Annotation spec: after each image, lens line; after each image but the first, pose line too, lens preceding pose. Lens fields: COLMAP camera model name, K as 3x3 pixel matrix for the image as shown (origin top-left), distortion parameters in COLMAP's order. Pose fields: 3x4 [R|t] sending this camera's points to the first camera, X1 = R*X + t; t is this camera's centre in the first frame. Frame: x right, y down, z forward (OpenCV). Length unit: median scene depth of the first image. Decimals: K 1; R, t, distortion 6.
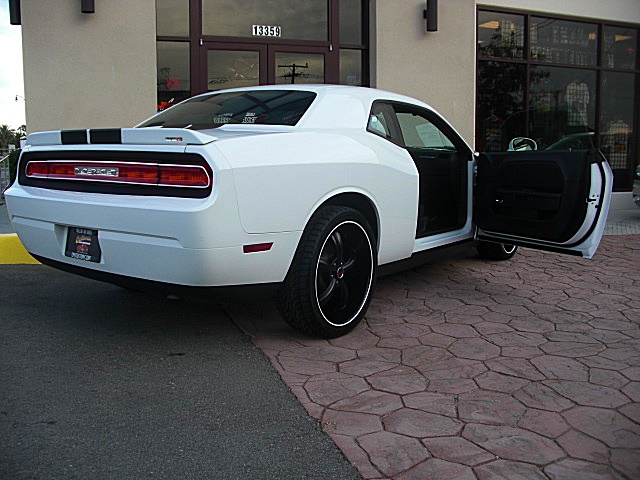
lens RADIAL K [[625.5, 0, 314.2], [0, 625.5, 240.5], [0, 0, 1]] dist [-0.210268, 0.187097]
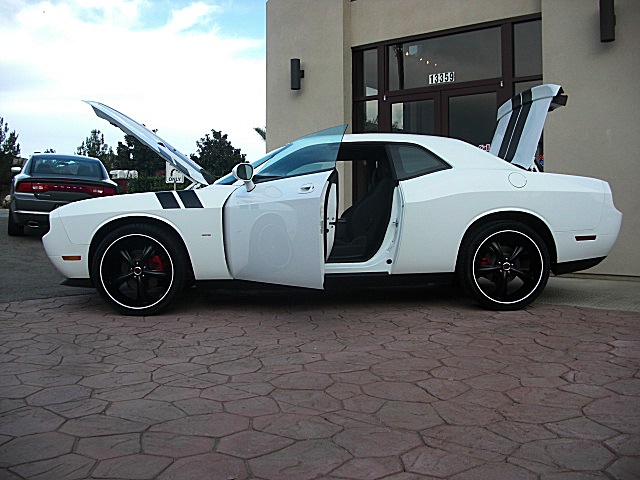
lens RADIAL K [[625.5, 0, 314.2], [0, 625.5, 240.5], [0, 0, 1]] dist [-0.210268, 0.187097]
pose [[0.525470, 0.040588, -0.849843, 1.362416], [-0.121044, 0.992267, -0.027453, -0.036234], [0.842158, 0.117294, 0.526320, 0.612005]]
